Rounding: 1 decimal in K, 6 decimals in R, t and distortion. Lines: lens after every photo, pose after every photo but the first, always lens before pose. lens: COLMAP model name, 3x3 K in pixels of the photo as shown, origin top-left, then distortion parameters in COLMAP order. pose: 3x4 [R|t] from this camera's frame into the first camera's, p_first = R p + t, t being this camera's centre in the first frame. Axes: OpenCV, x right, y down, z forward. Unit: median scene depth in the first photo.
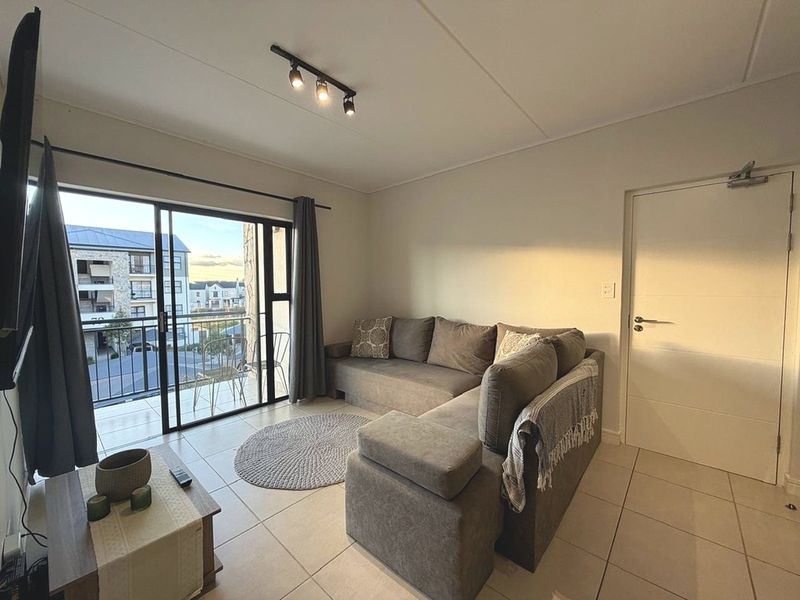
lens RADIAL K [[320.7, 0, 395.6], [0, 320.7, 298.9], [0, 0, 1]] dist [0.001694, -0.000485]
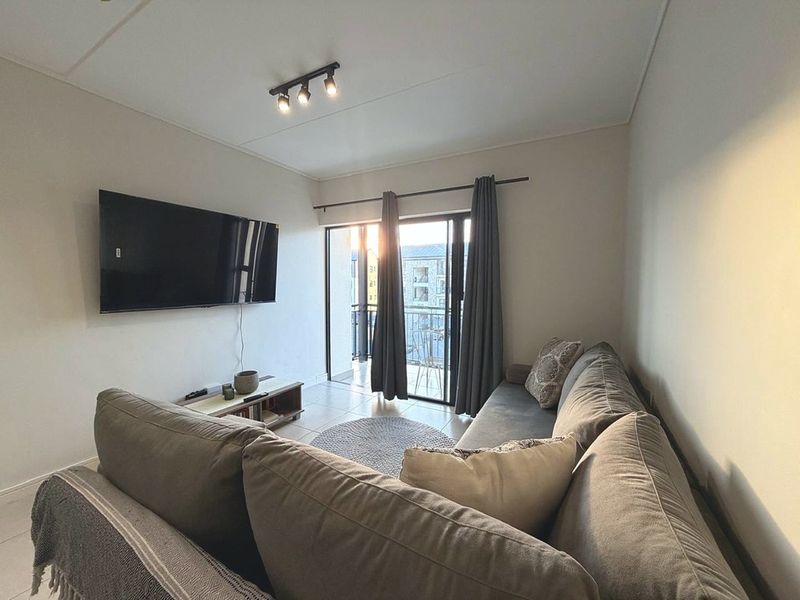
lens RADIAL K [[320.7, 0, 402.7], [0, 320.7, 296.8], [0, 0, 1]] dist [0.001694, -0.000485]
pose [[0.214170, 0.049856, -0.975523, 0.510753], [-0.051757, 0.997873, 0.039635, -0.030466], [0.975424, 0.042001, 0.216295, 0.644329]]
